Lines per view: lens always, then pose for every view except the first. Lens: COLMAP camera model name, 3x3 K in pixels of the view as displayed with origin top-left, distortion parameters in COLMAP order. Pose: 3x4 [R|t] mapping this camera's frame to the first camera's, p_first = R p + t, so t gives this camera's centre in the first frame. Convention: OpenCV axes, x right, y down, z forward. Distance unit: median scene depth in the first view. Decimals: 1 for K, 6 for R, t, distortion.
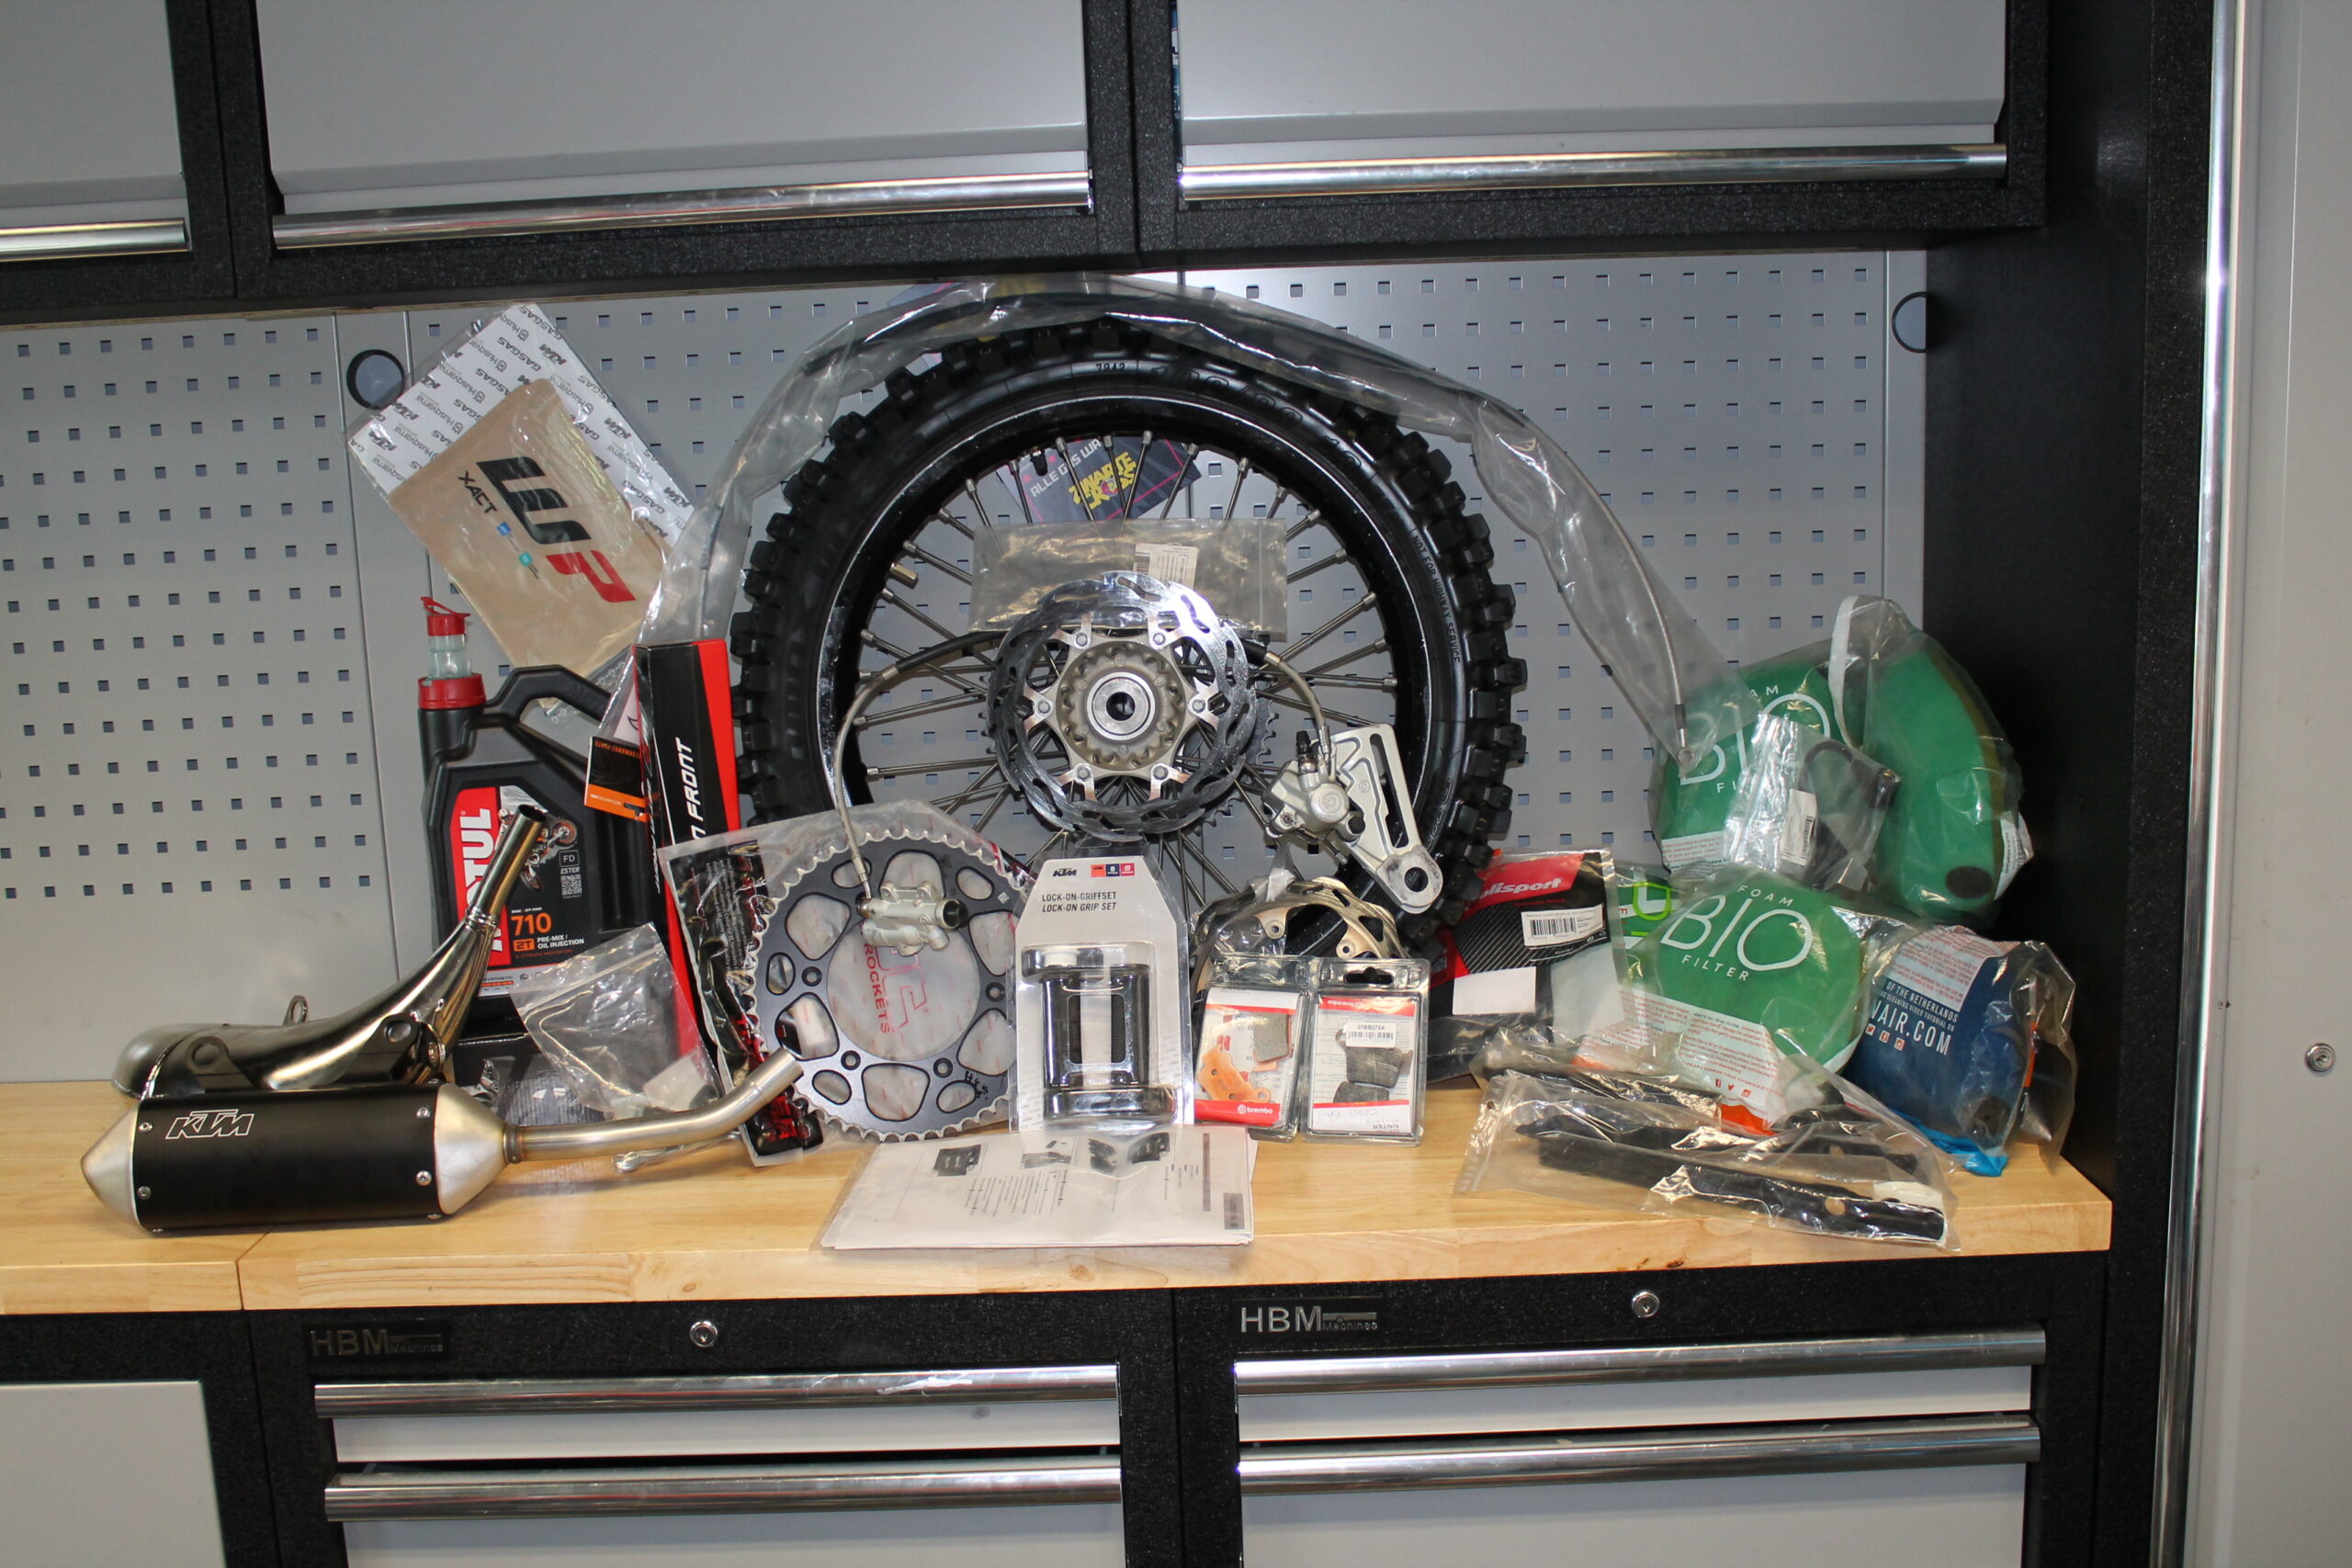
lens RADIAL K [[2128.3, 0, 1176.0], [0, 2128.3, 784.0], [0, 0, 1]] dist [-0.181531, 0.360840]
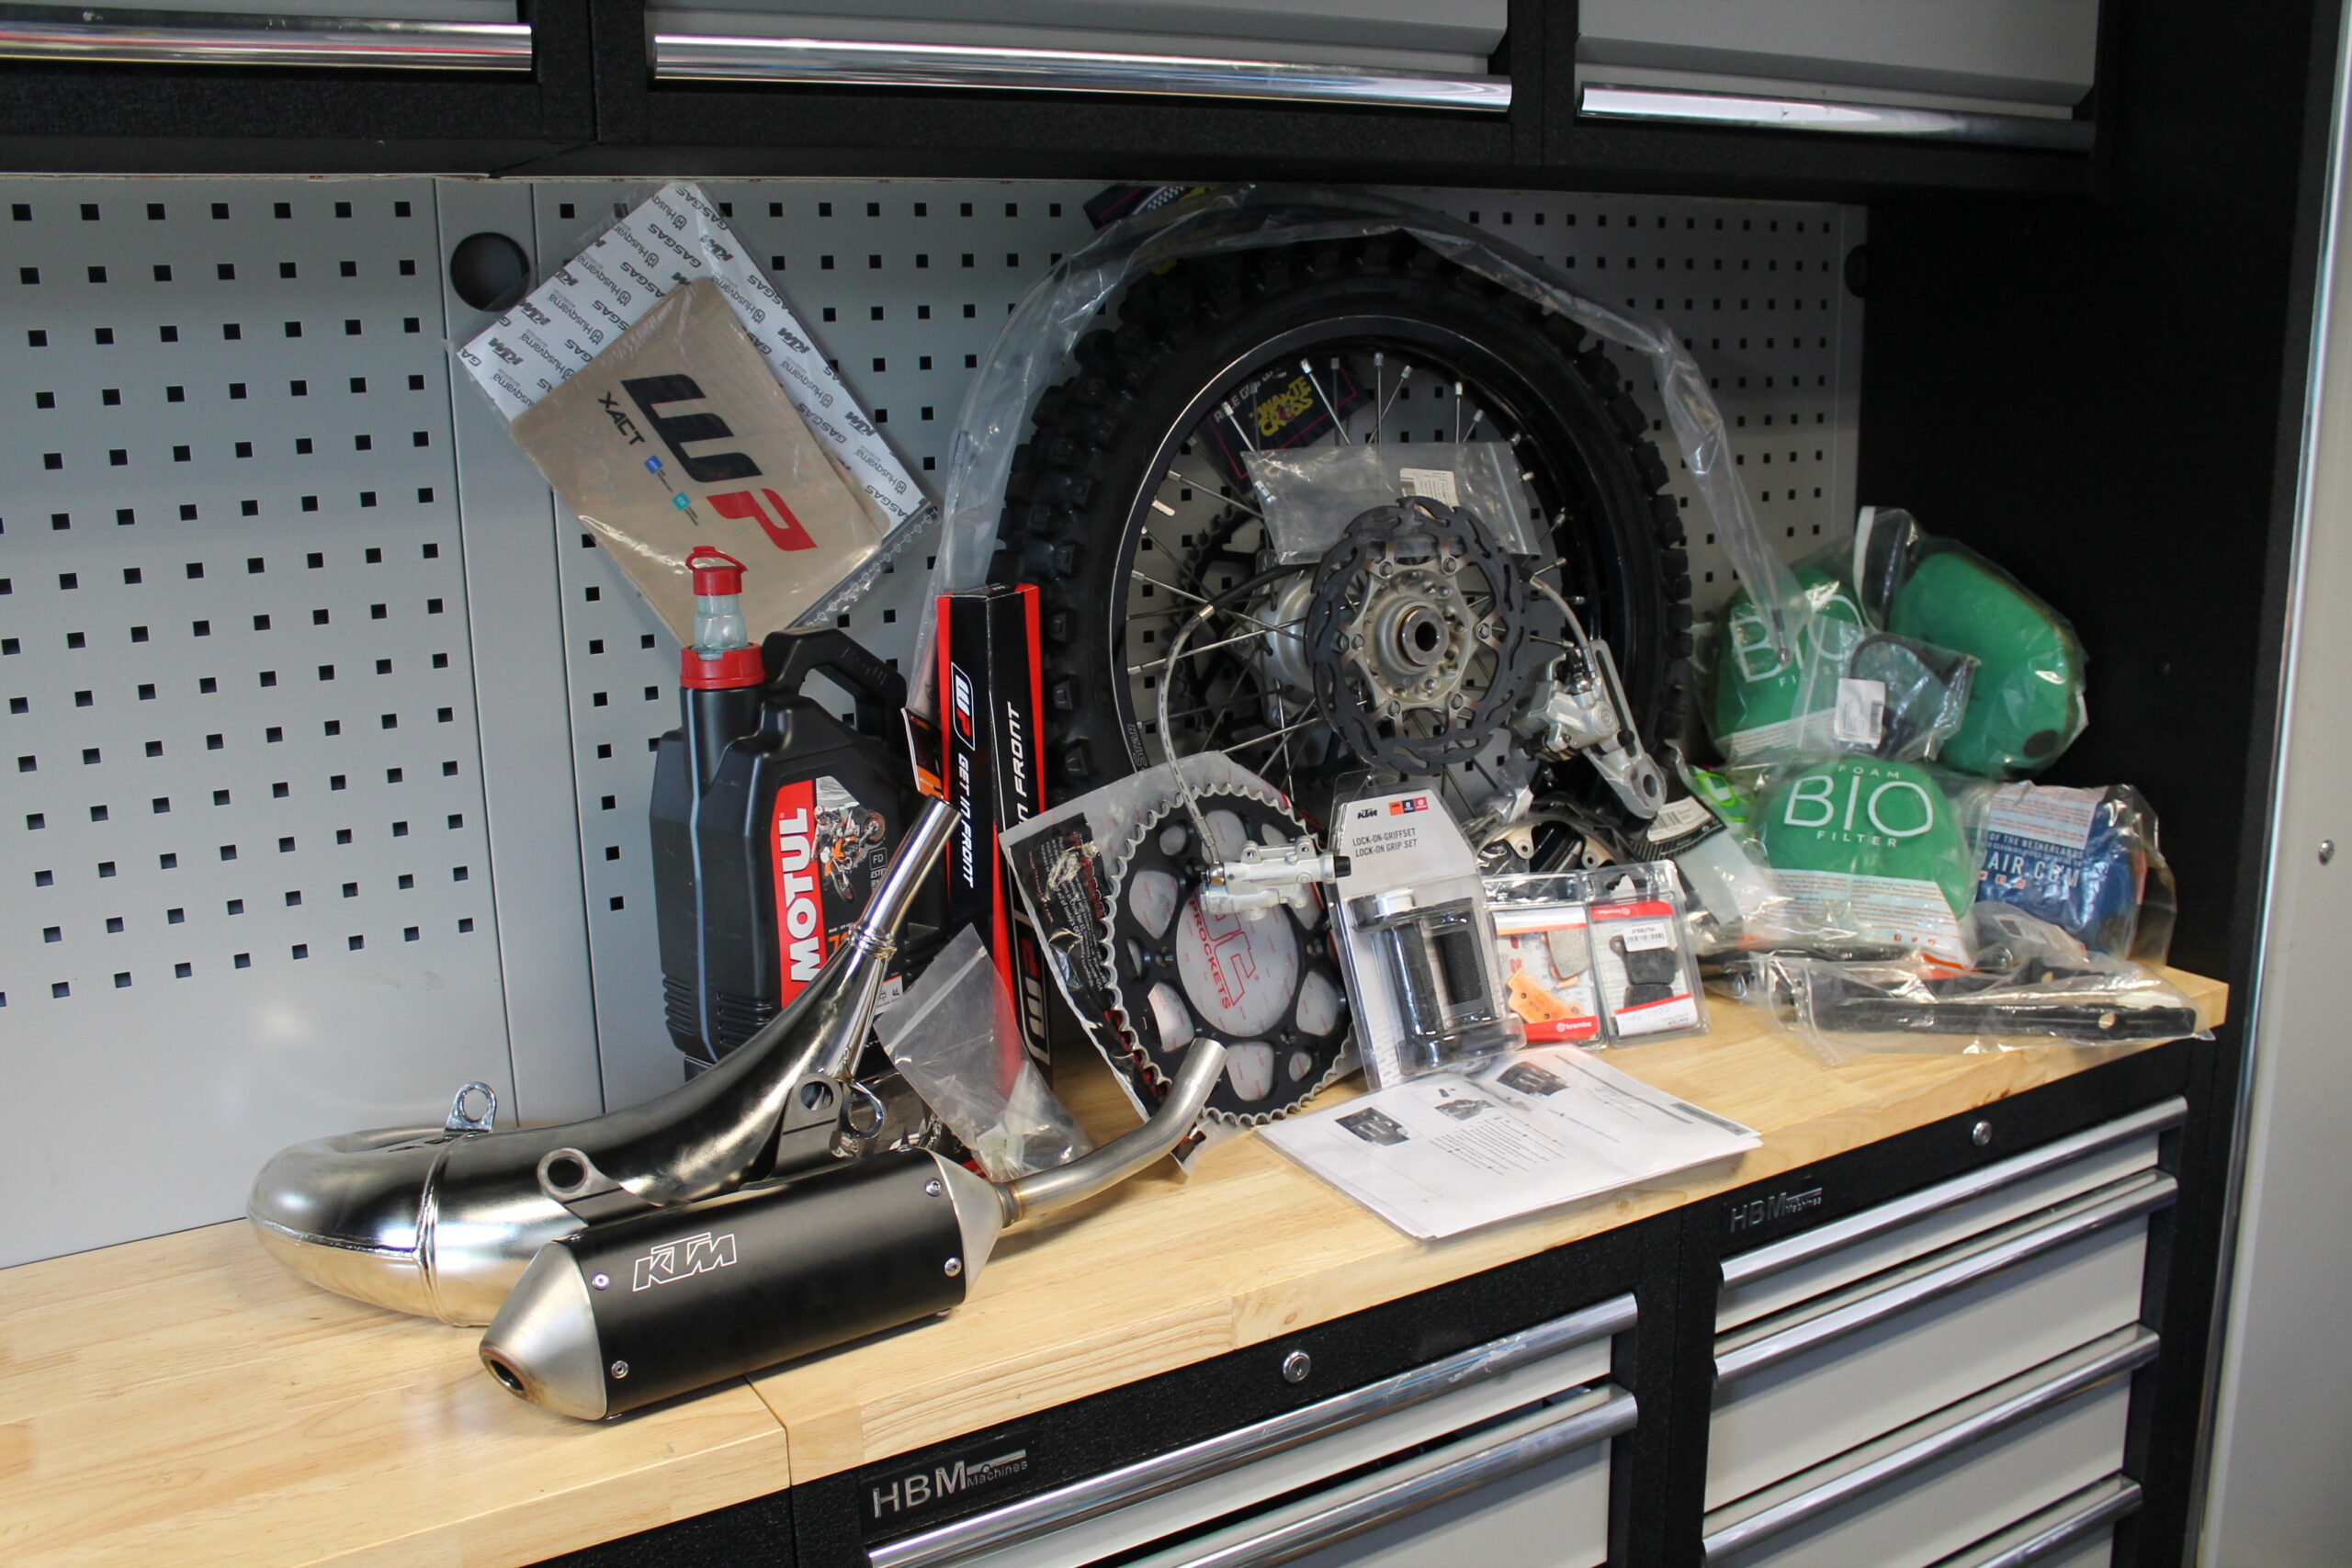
lens RADIAL K [[1954.7, 0, 1190.9], [0, 1954.7, 793.5], [0, 0, 1]] dist [-0.149426, 0.131716]
pose [[0.867556, -0.096517, 0.487884, -0.542063], [0.080165, 0.995299, 0.054347, -0.021198], [-0.490836, -0.008038, 0.871215, 0.269882]]
